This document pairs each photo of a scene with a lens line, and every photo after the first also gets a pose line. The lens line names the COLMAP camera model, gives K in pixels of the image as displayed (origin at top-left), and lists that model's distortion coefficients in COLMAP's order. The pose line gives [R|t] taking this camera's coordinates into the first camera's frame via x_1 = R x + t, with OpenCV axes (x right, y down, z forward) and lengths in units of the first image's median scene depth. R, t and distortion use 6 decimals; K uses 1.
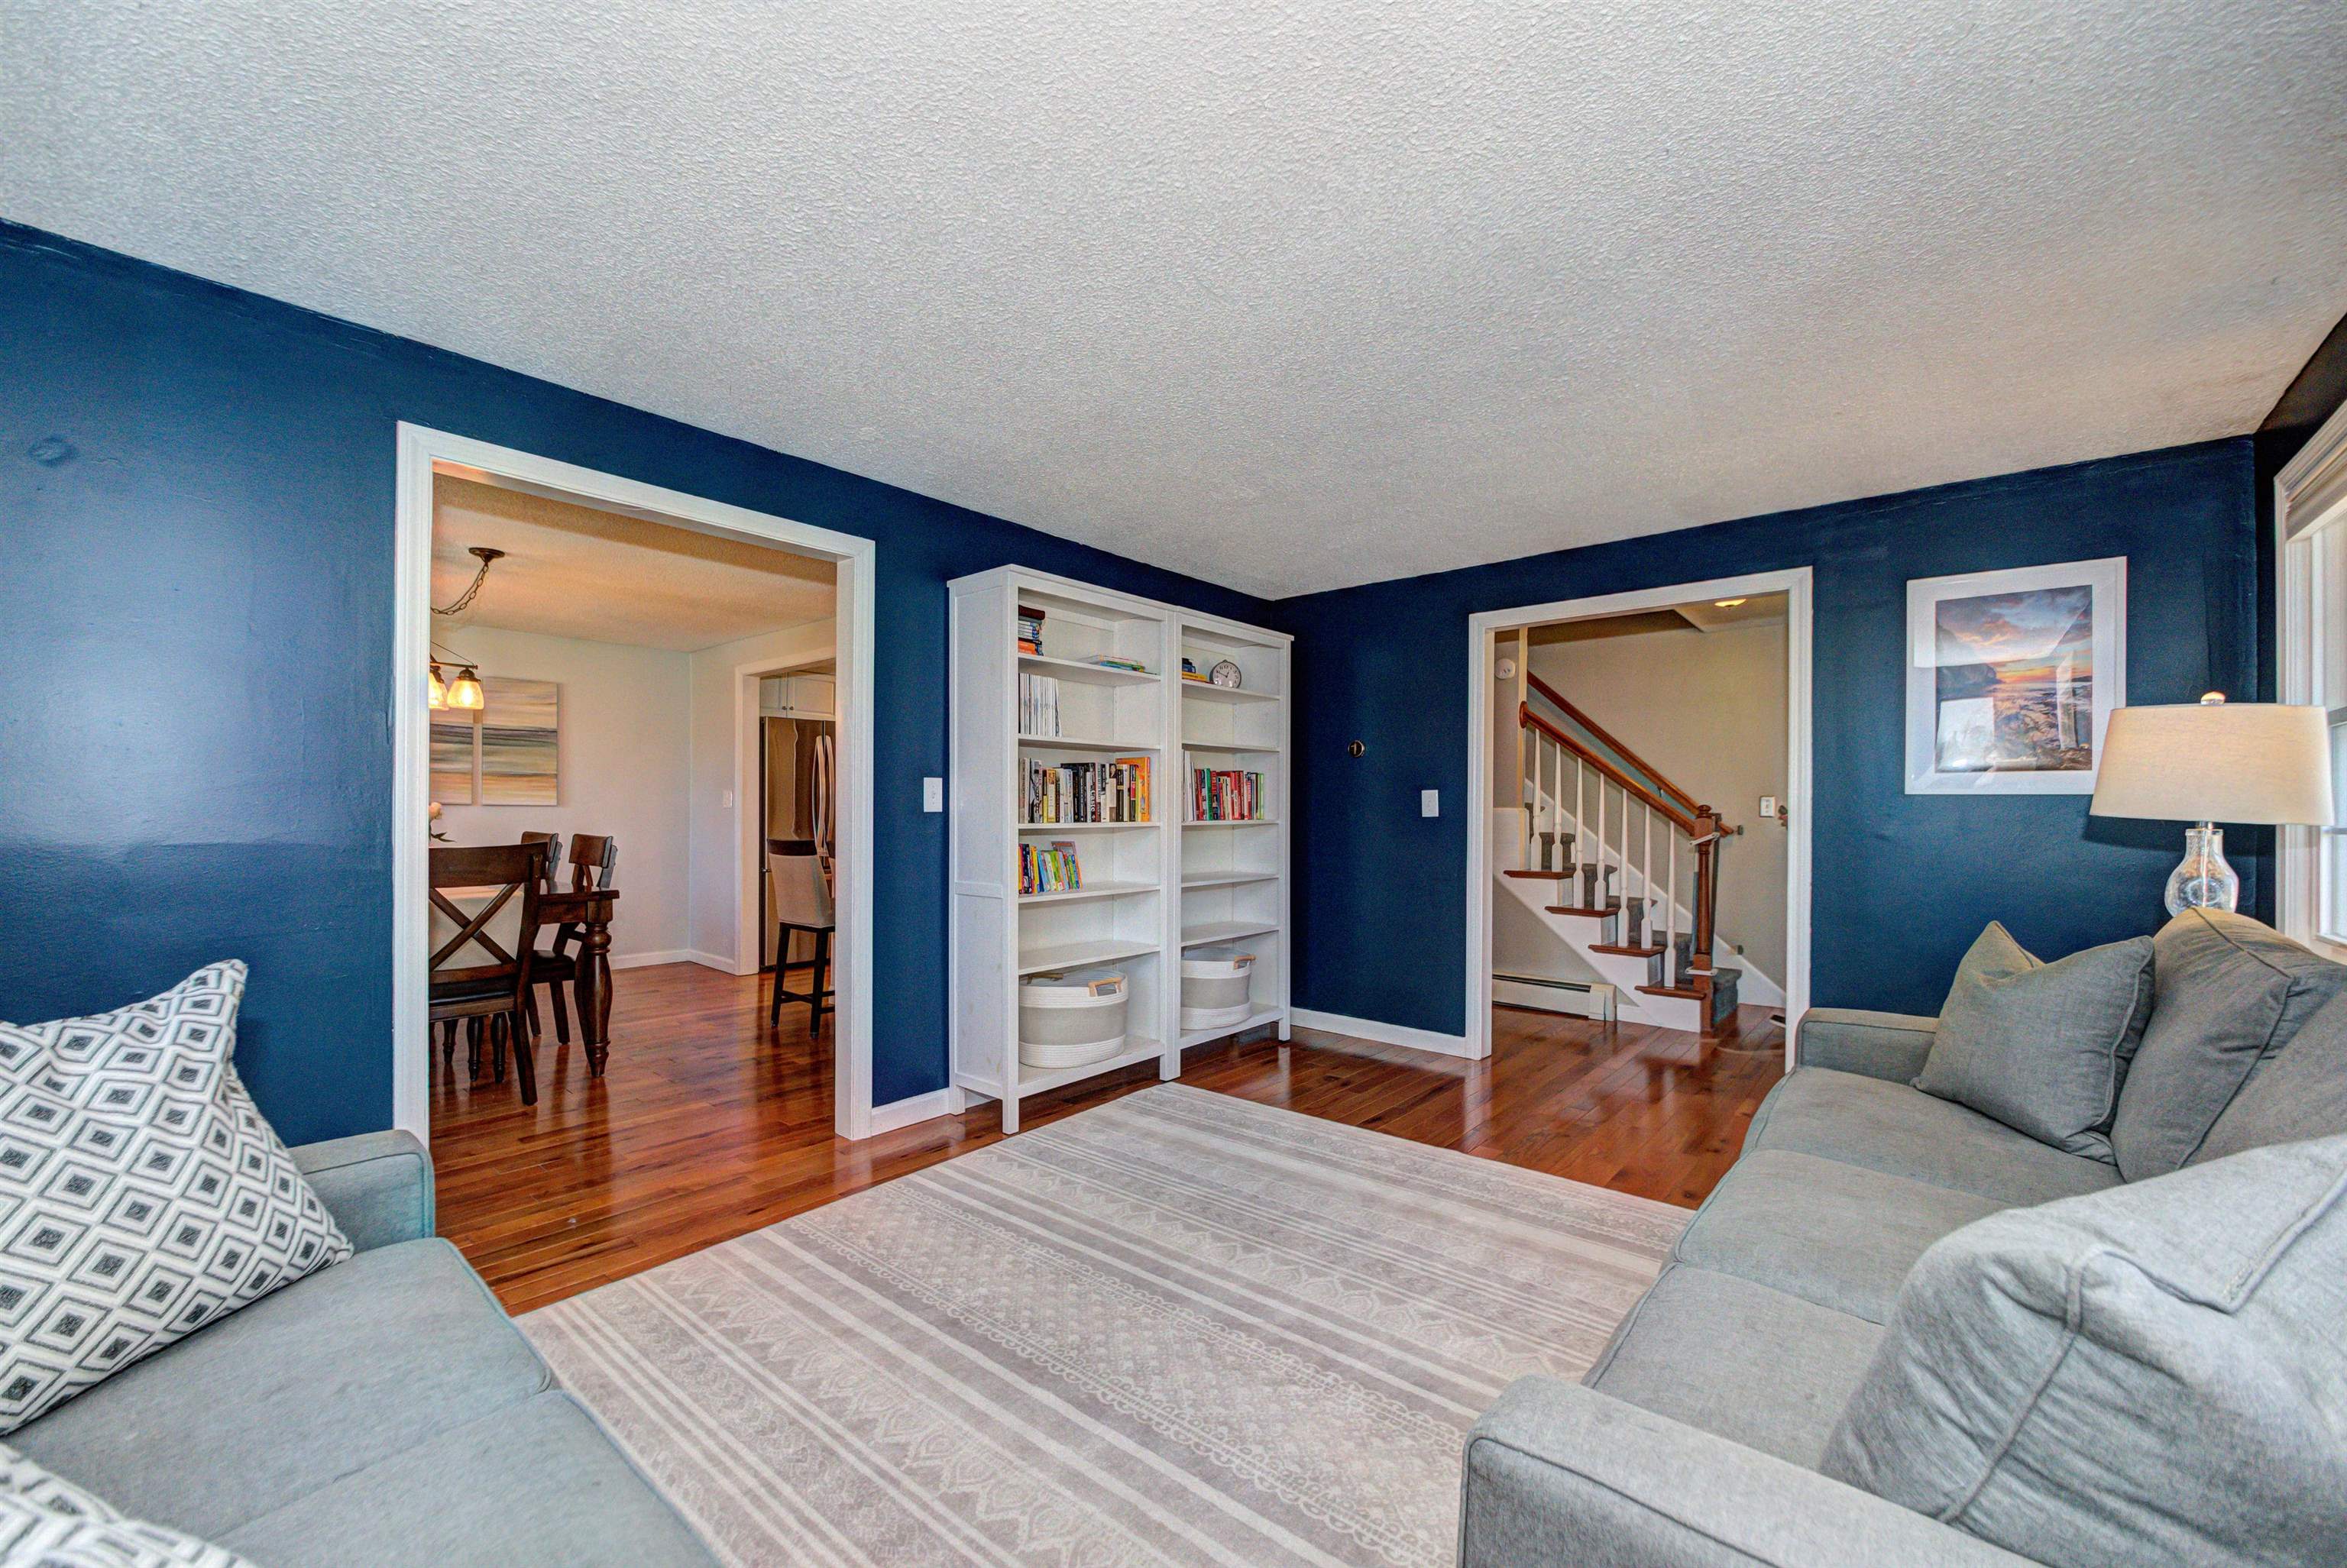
lens RADIAL K [[937.6, 0, 1151.5], [0, 937.6, 802.9], [0, 0, 1]] dist [0.008014, -0.010705]
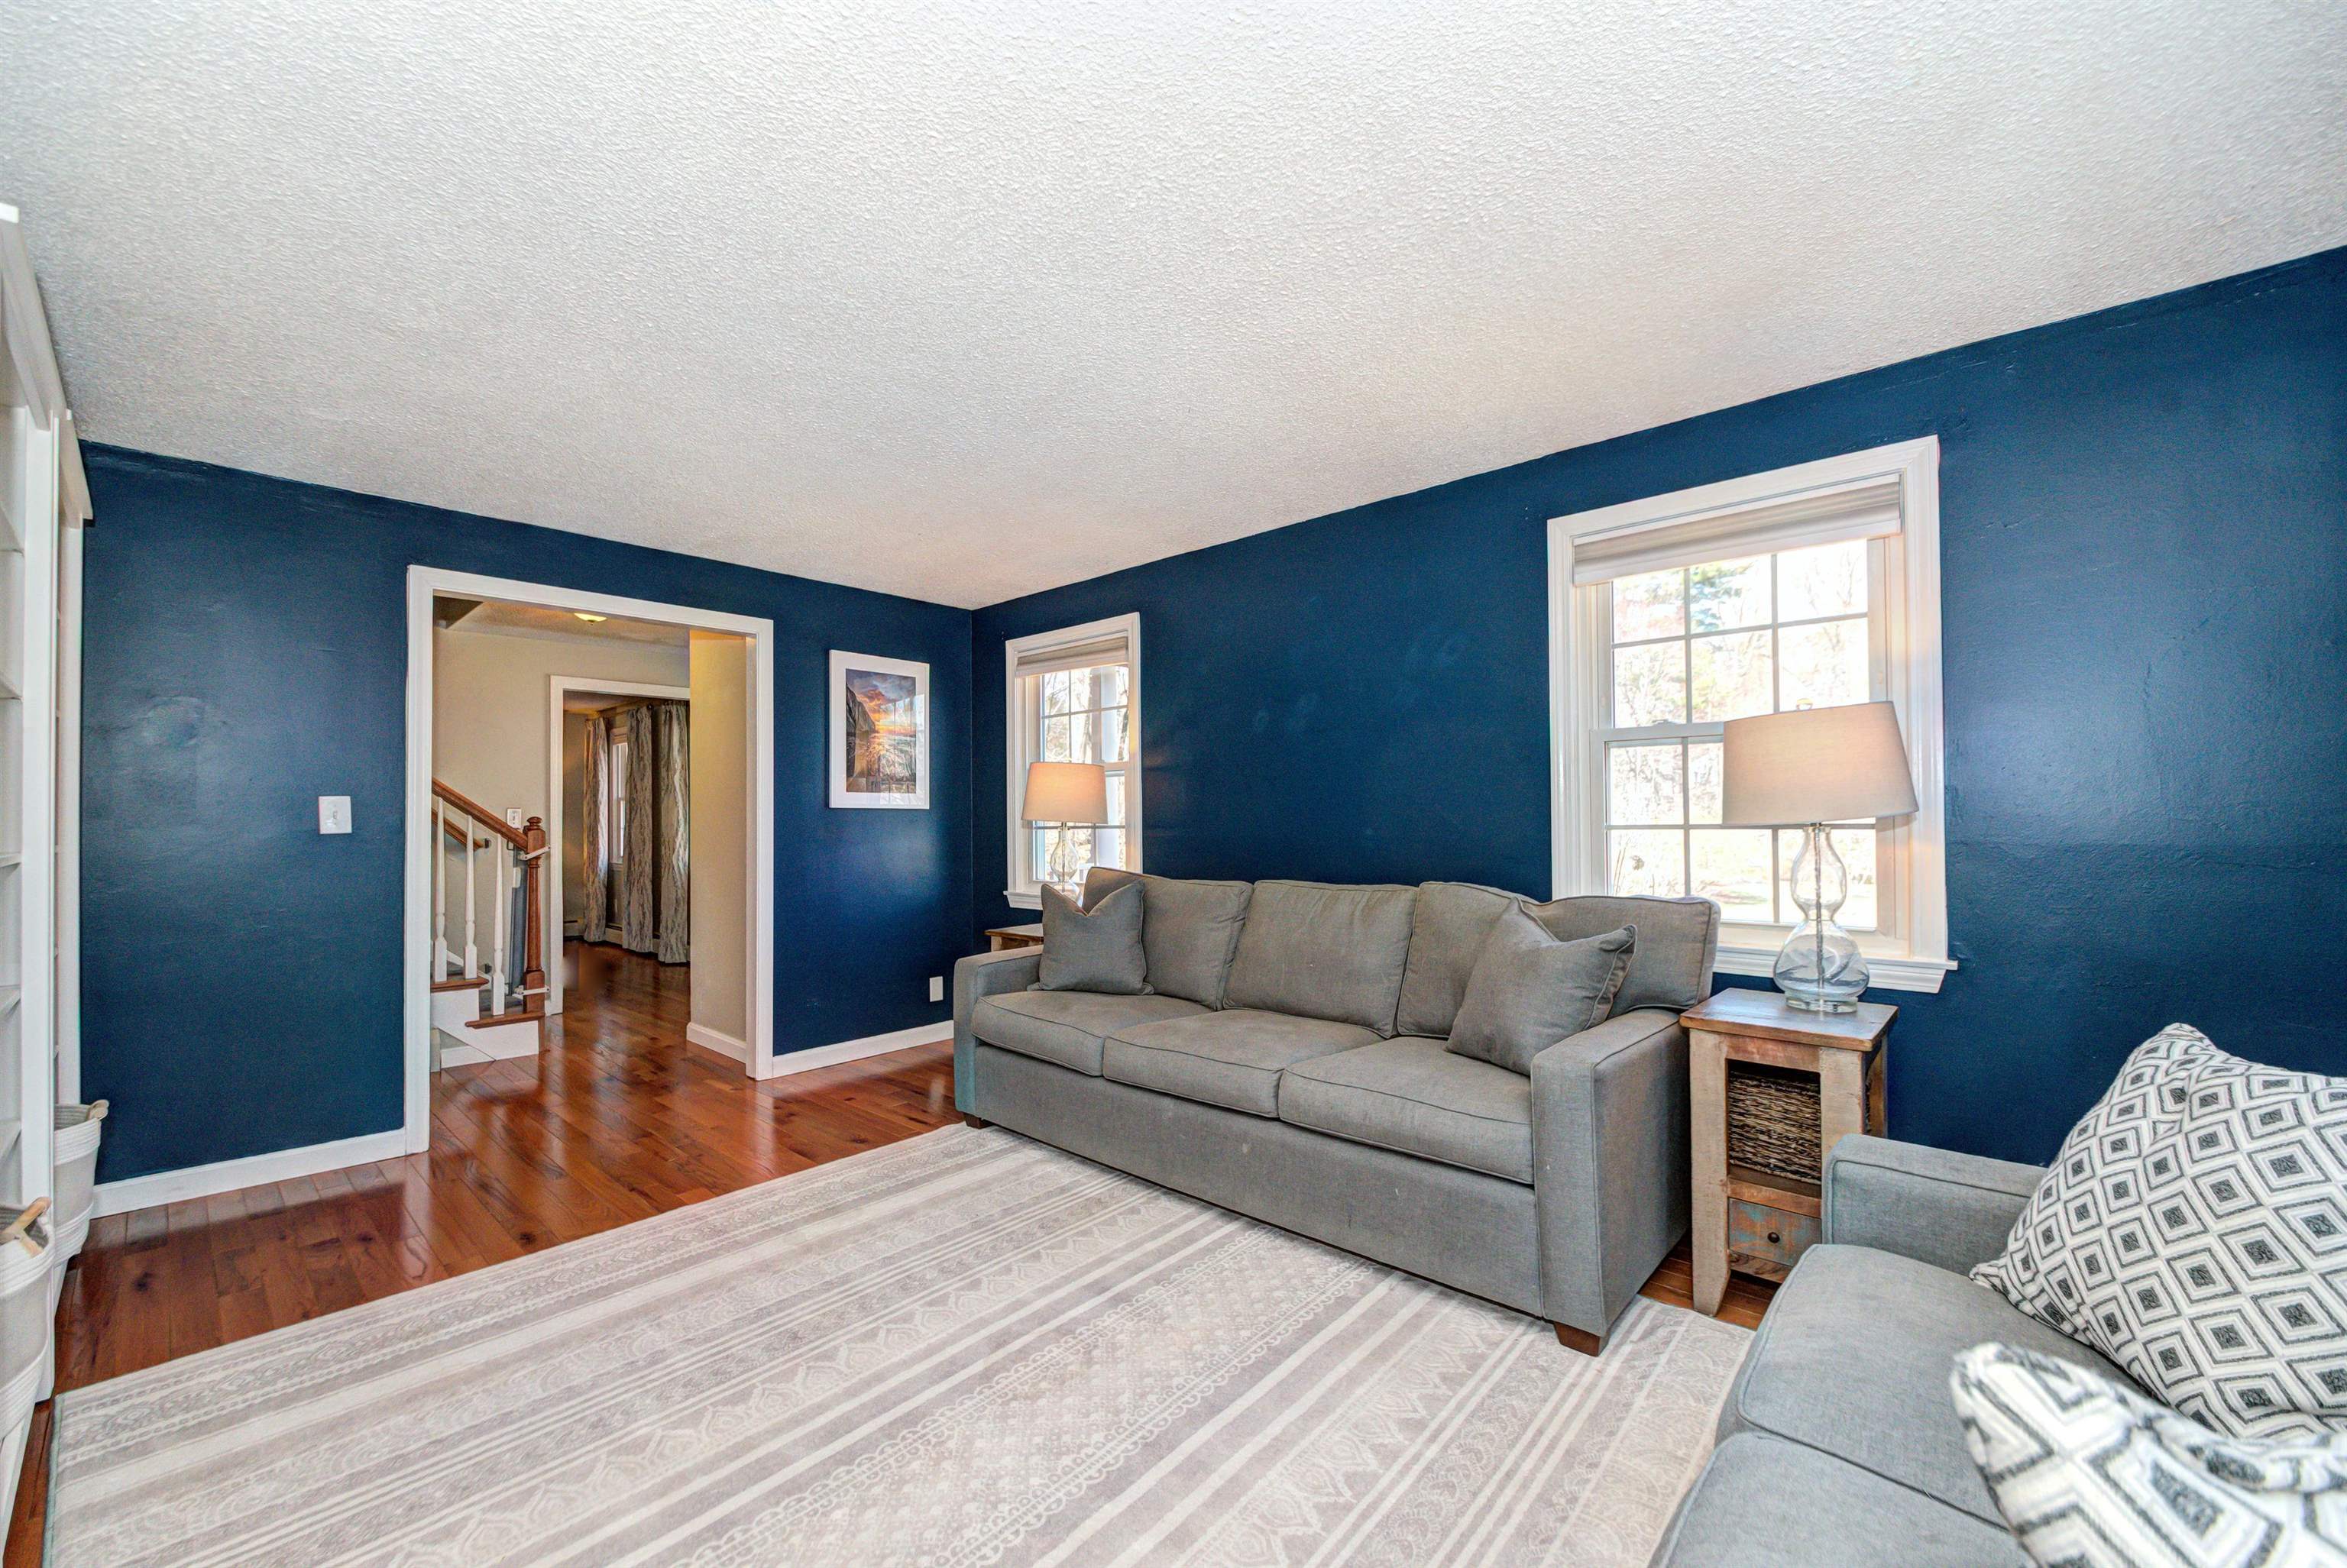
lens RADIAL K [[937.6, 0, 1151.5], [0, 937.6, 802.9], [0, 0, 1]] dist [0.008014, -0.010705]
pose [[0.017276, 0.012987, 0.999766, -0.520336], [0.000454, 0.999915, -0.012997, 0.001910], [-0.999851, 0.000679, 0.017268, 0.508619]]
